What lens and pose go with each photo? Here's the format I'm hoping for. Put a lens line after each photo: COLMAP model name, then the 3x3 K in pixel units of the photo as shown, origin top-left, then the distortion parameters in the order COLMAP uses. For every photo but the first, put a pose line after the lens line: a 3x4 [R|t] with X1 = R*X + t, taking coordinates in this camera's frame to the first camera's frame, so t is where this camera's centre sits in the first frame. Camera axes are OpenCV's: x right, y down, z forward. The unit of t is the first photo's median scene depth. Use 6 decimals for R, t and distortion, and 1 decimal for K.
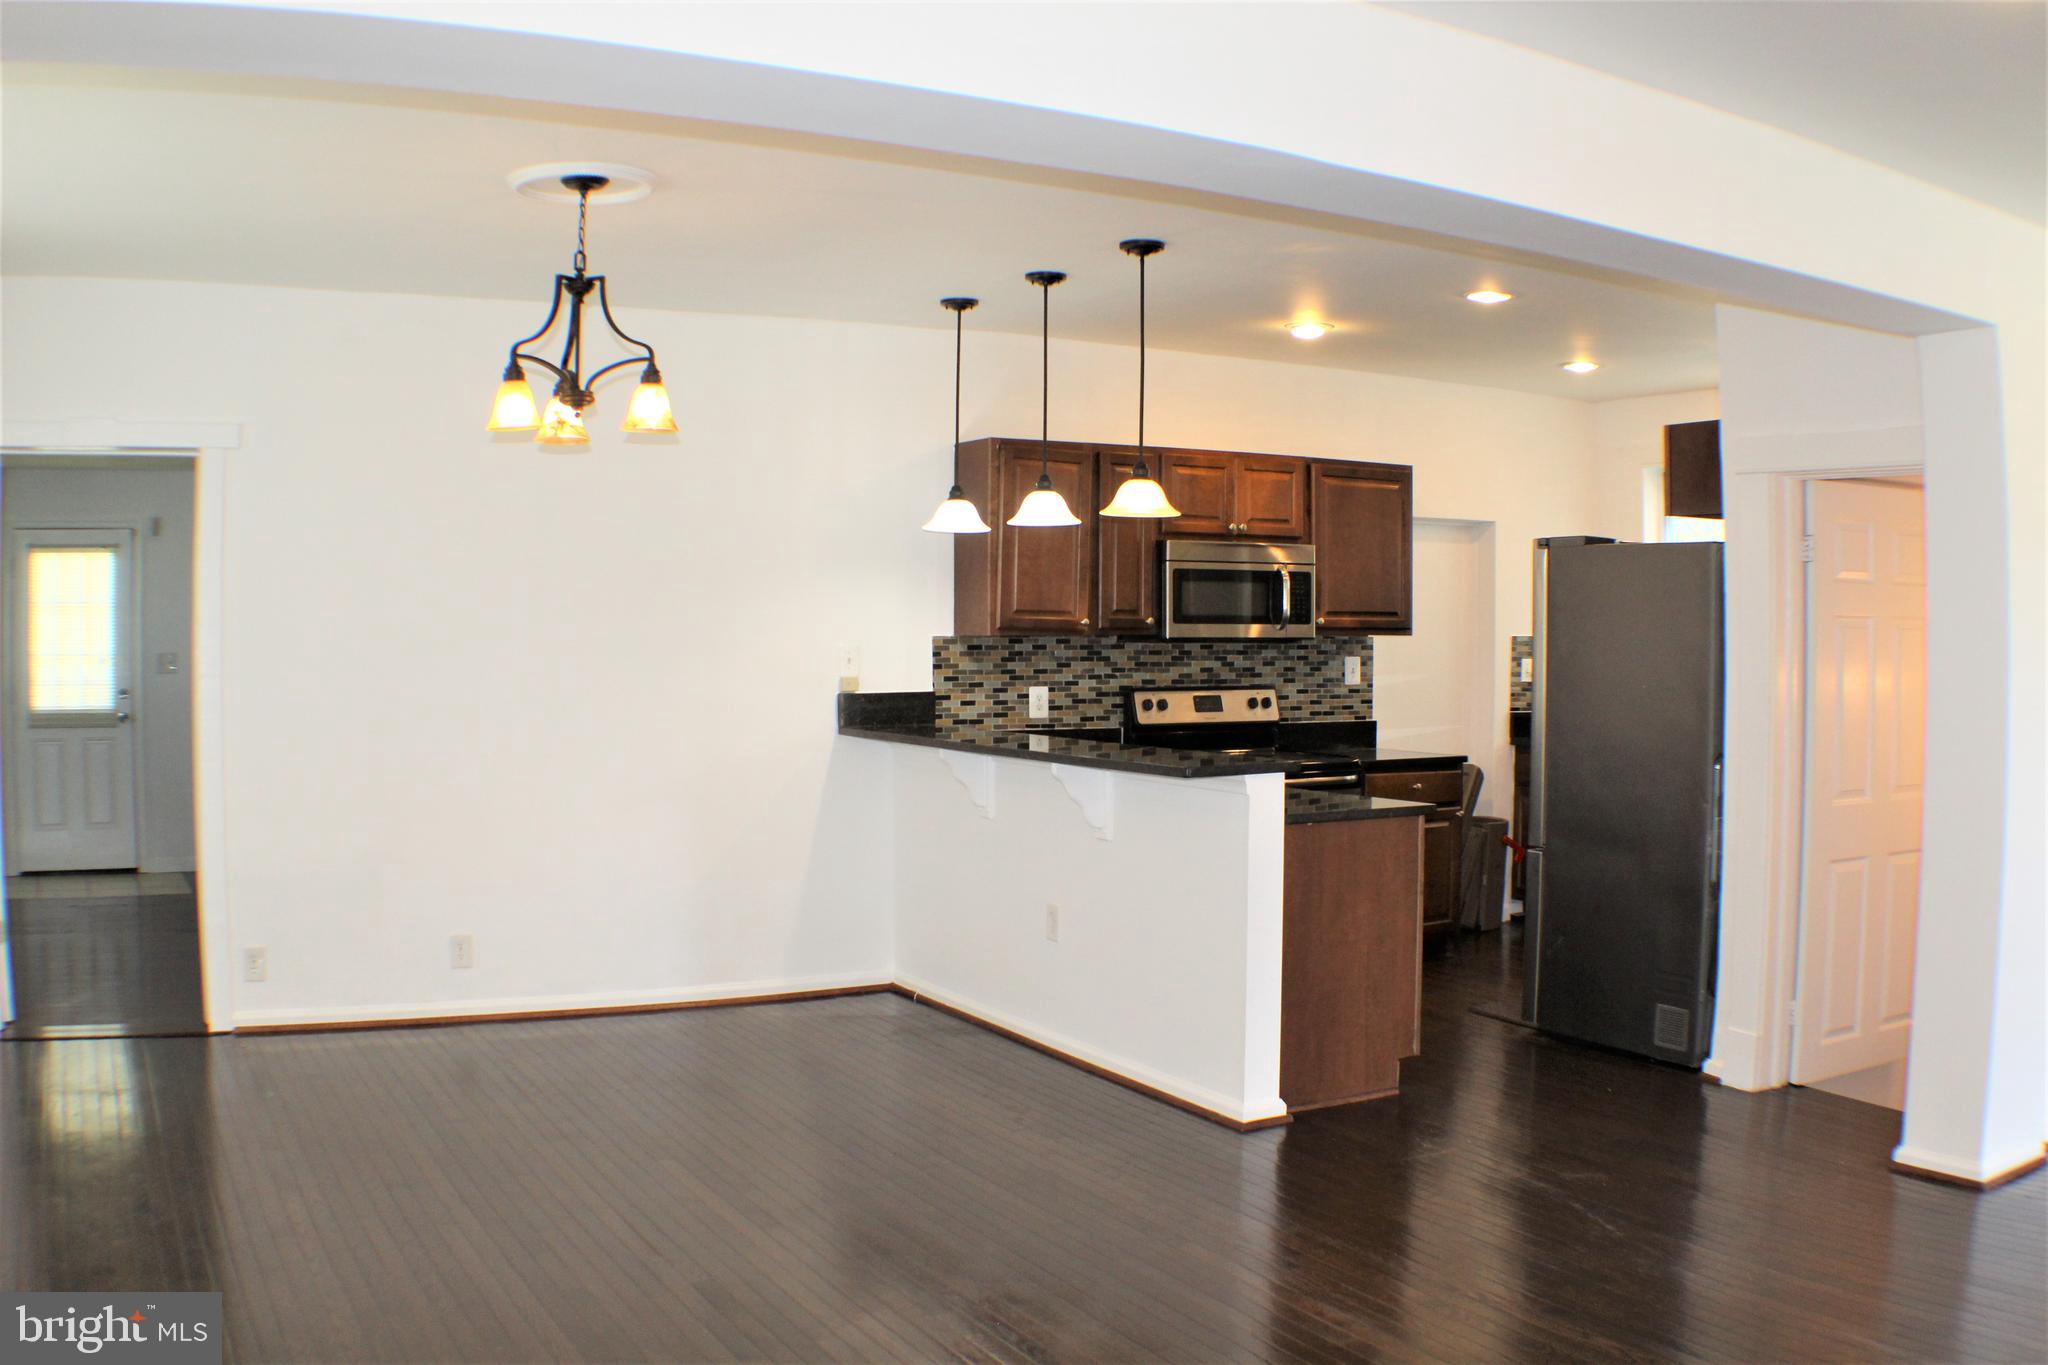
lens RADIAL K [[1874.5, 0, 1088.2], [0, 1874.5, 694.3], [0, 0, 1]] dist [-0.310568, 0.086440]
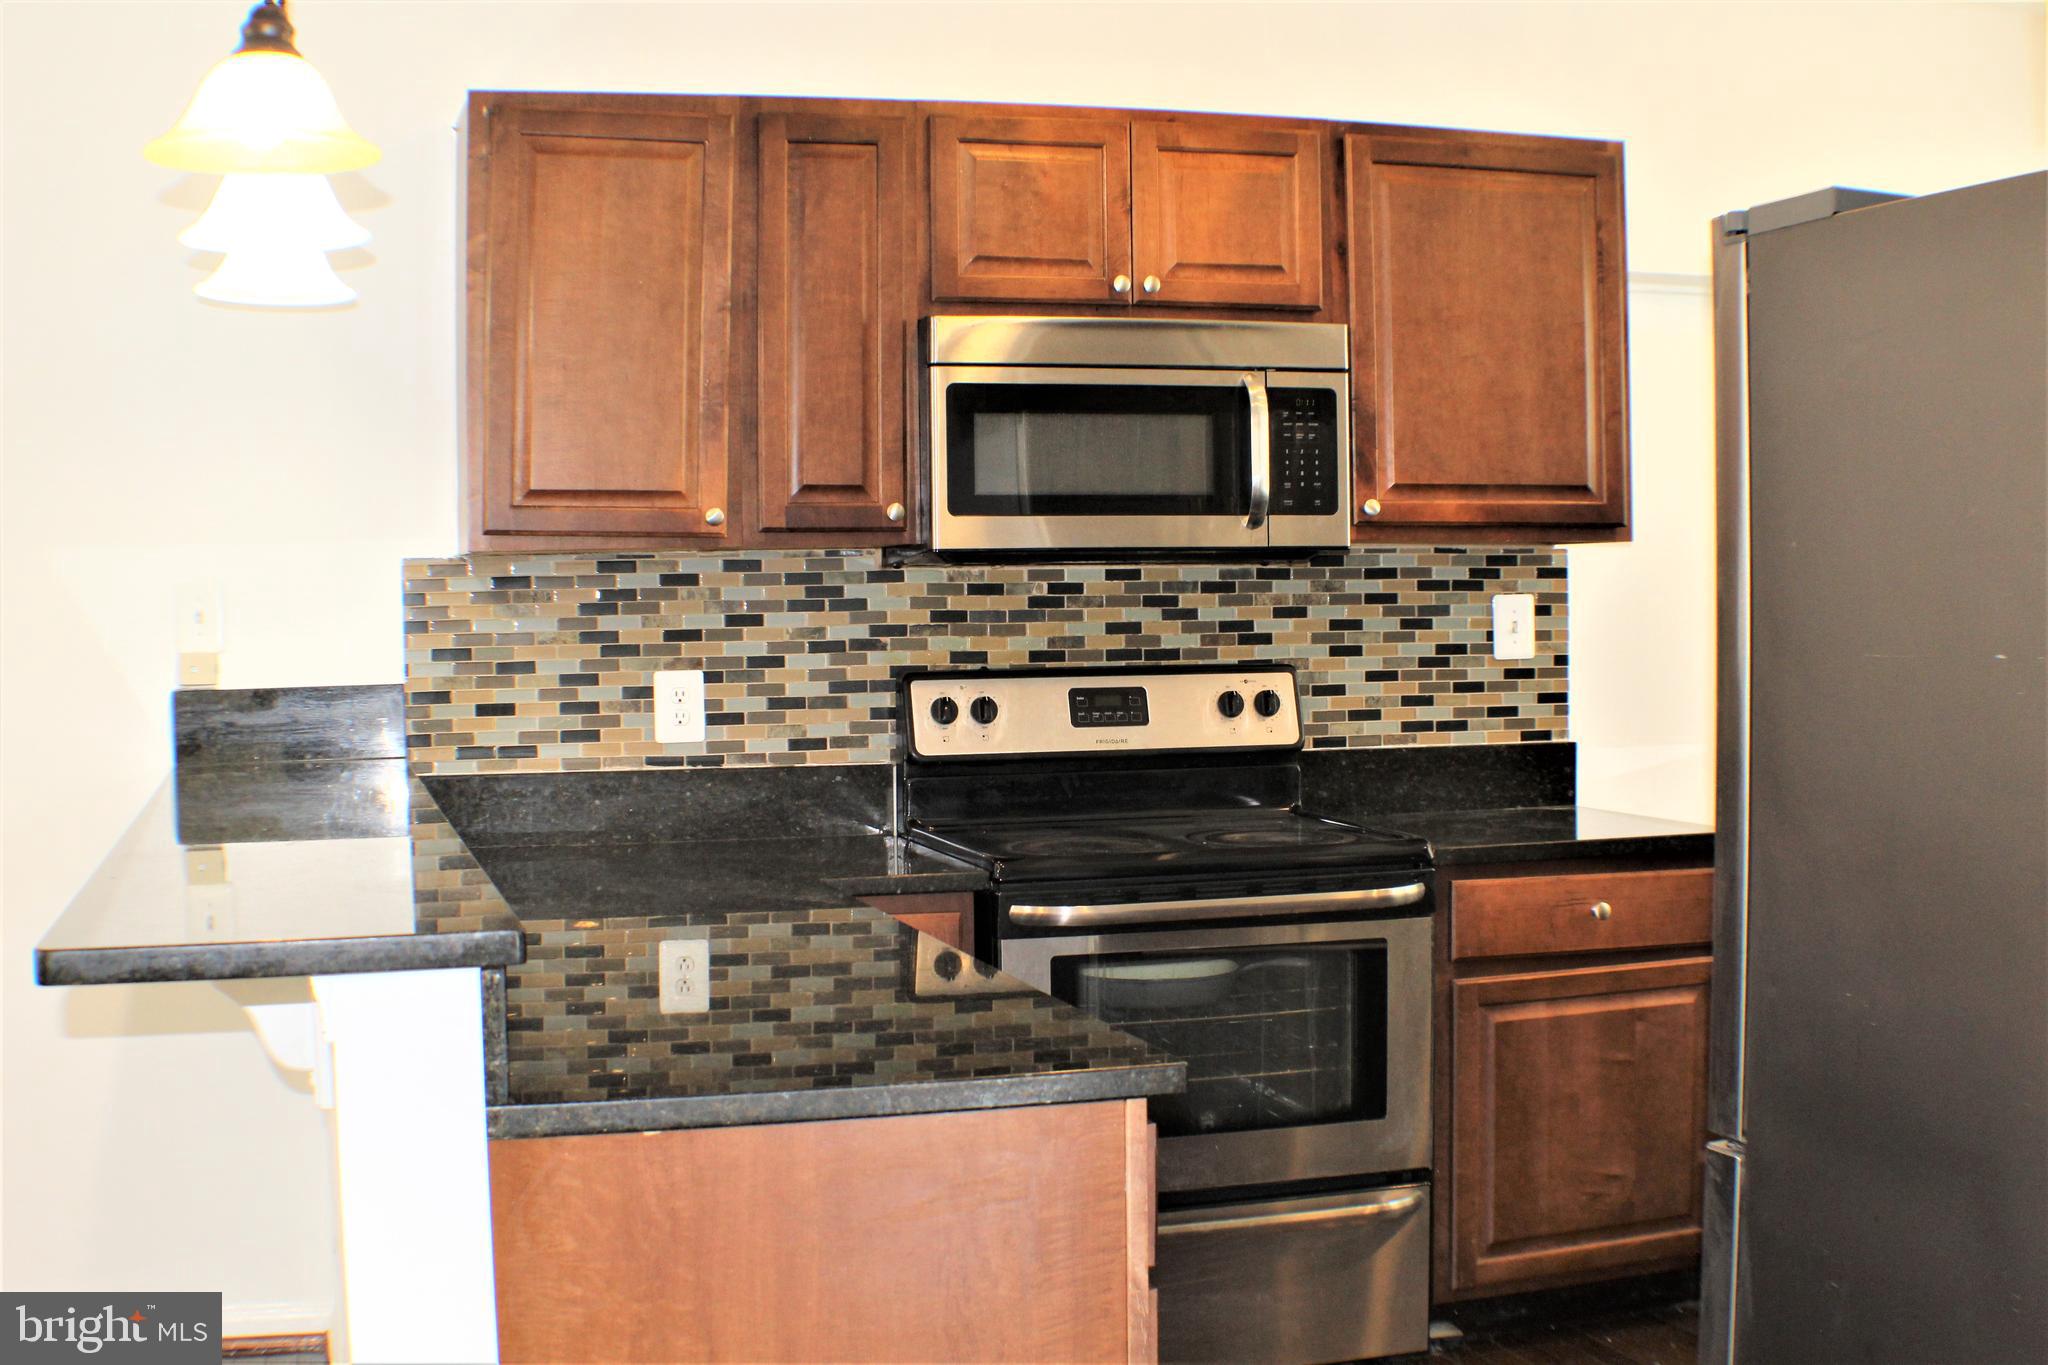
lens RADIAL K [[2541.8, 0, 1061.7], [0, 2541.8, 683.7], [0, 0, 1]] dist [-0.249142, -0.048929]
pose [[0.971194, -0.007180, -0.238182, 0.196776], [0.007511, 0.999972, 0.000483, -0.000606], [0.238172, -0.002258, 0.971220, 0.444134]]
